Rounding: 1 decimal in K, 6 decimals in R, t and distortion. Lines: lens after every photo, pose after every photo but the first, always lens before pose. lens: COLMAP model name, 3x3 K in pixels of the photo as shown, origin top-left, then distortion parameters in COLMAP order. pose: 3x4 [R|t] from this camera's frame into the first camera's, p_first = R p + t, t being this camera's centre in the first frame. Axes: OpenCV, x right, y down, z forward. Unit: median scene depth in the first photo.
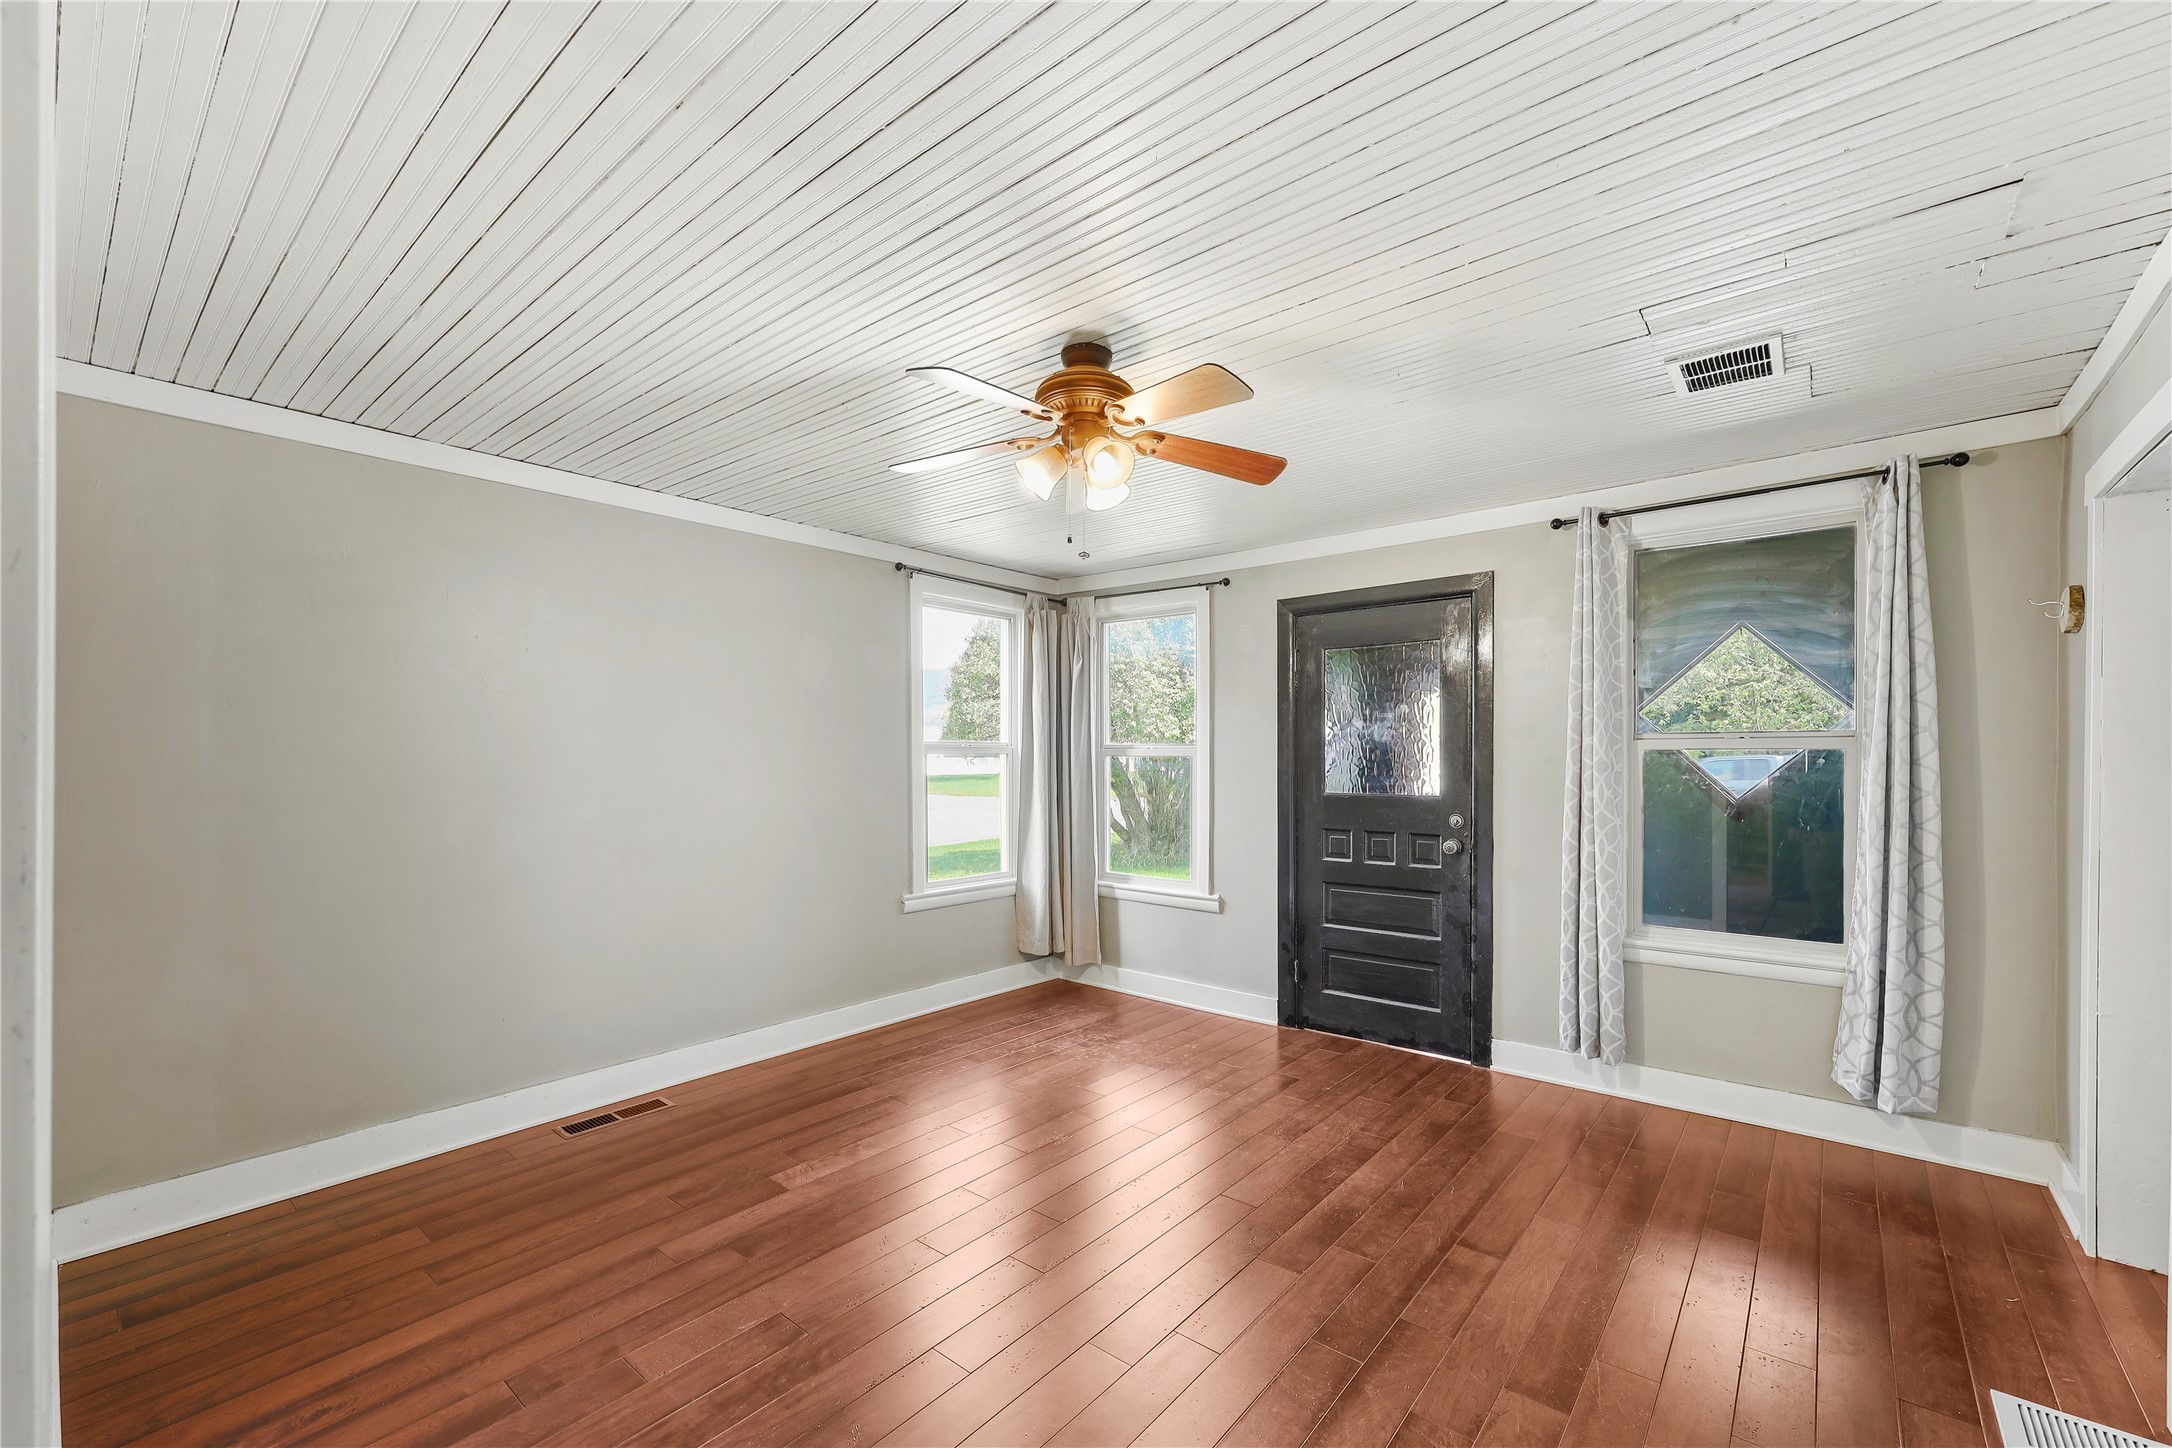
lens RADIAL K [[884.0, 0, 1088.7], [0, 884.0, 742.7], [0, 0, 1]] dist [-0.001953, 0.000605]
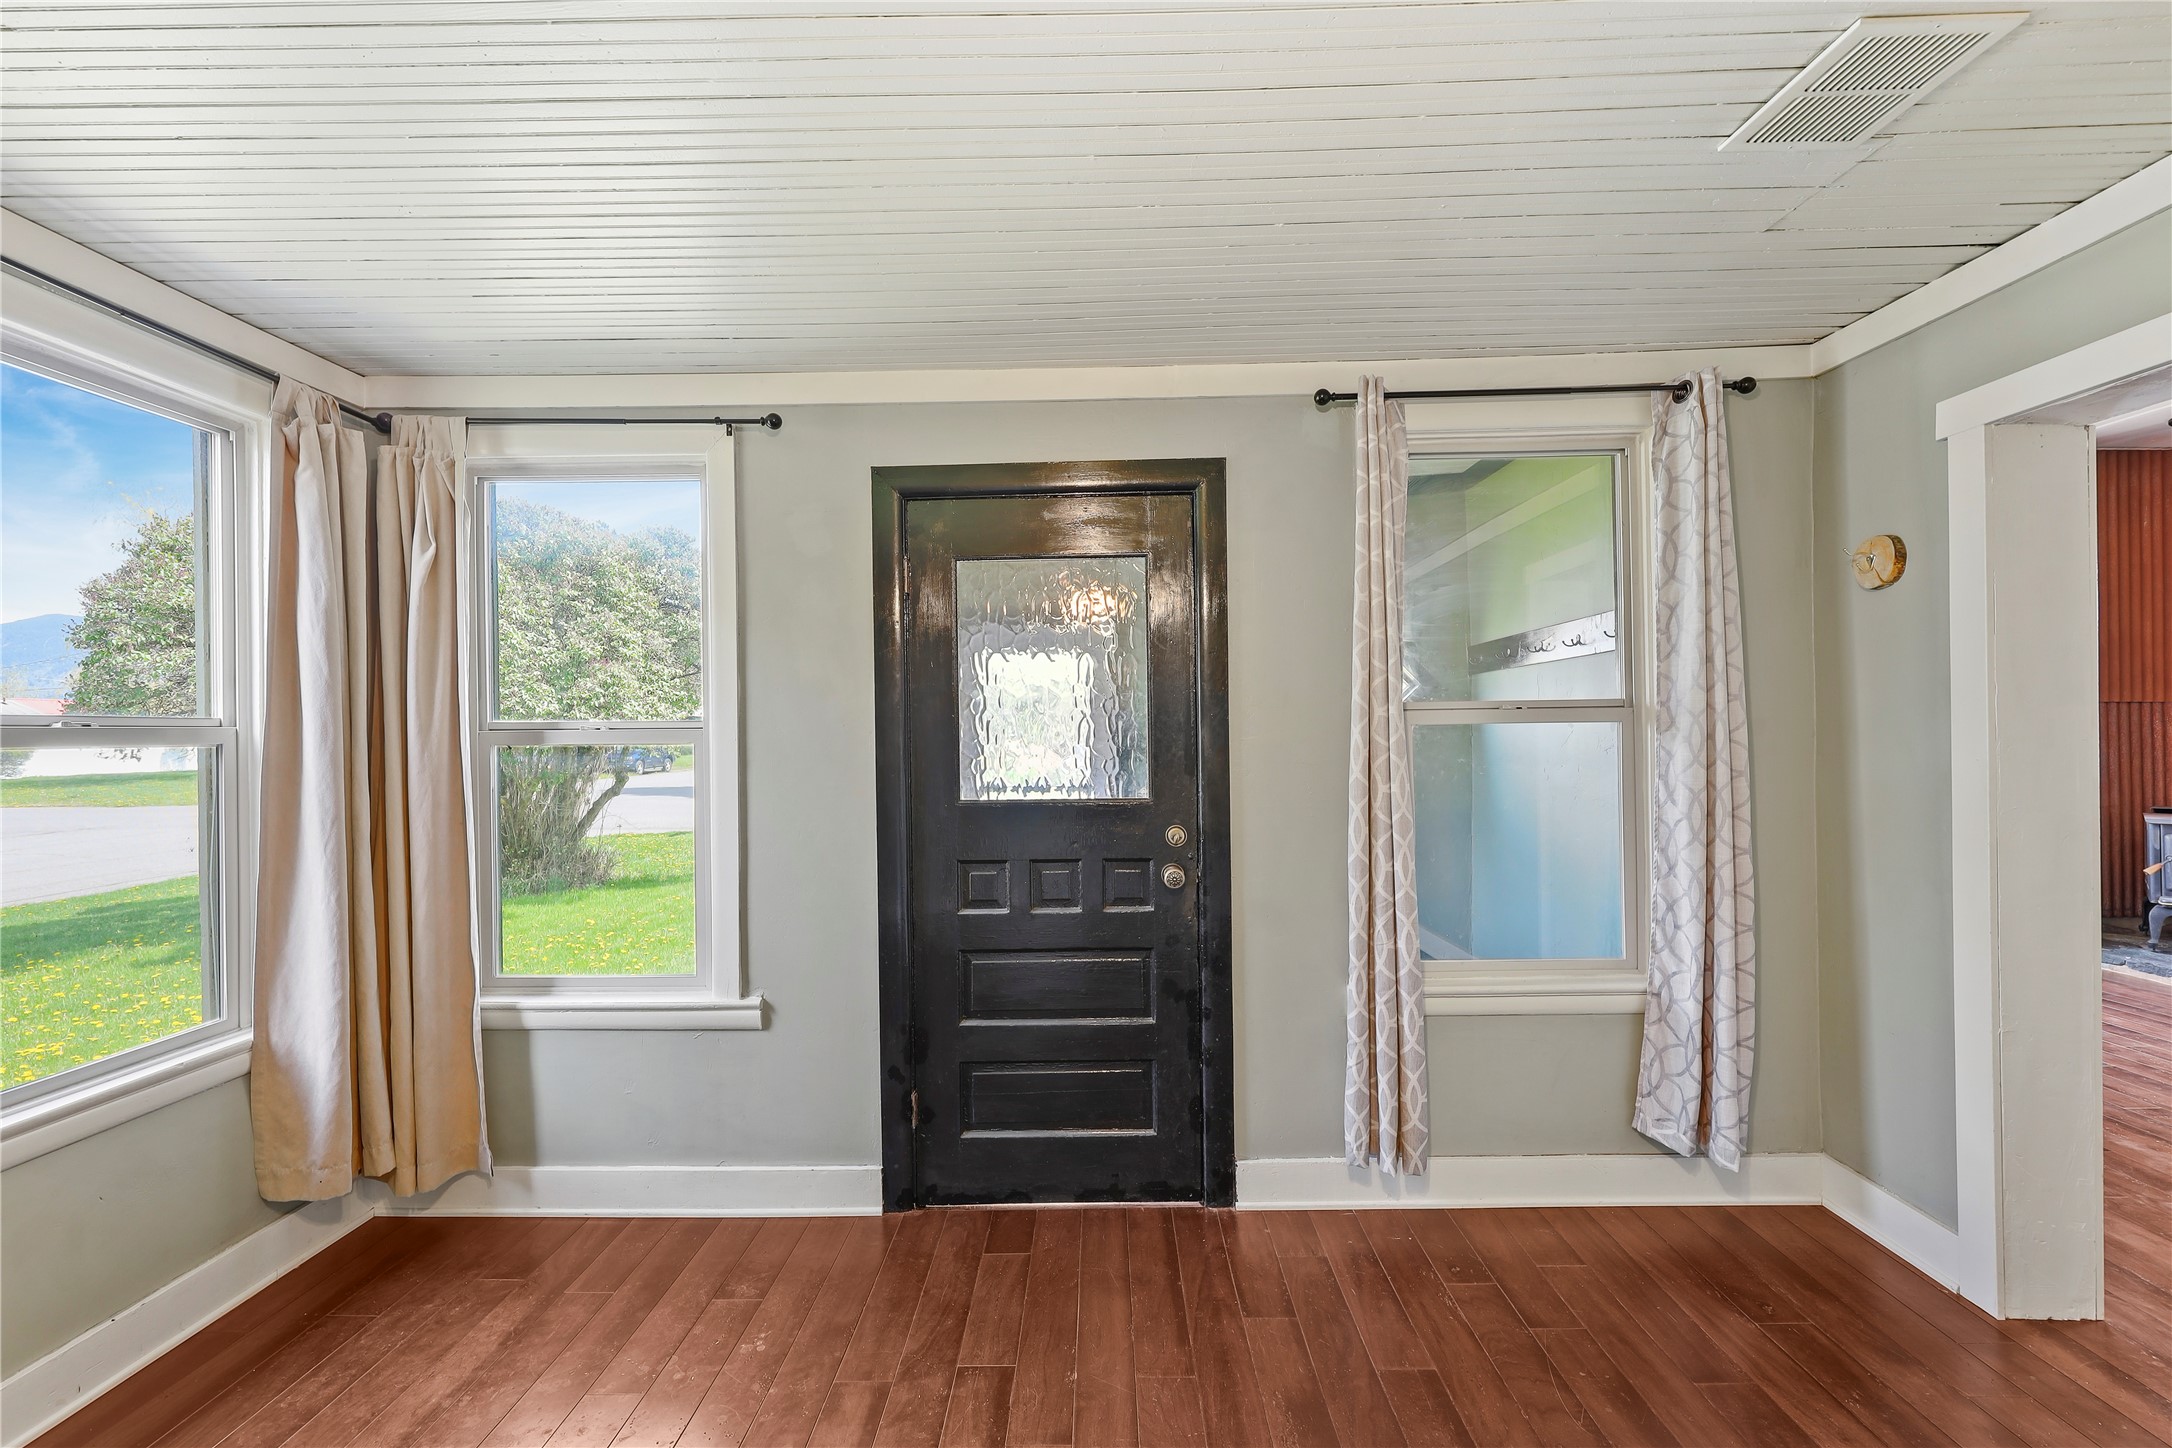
lens RADIAL K [[884.0, 0, 1081.6], [0, 884.0, 727.8], [0, 0, 1]] dist [-0.001953, 0.000605]
pose [[0.779036, -0.006898, 0.626941, -0.038371], [0.003726, 0.999973, 0.006373, 0.003598], [-0.626968, -0.002629, 0.779040, 0.441772]]
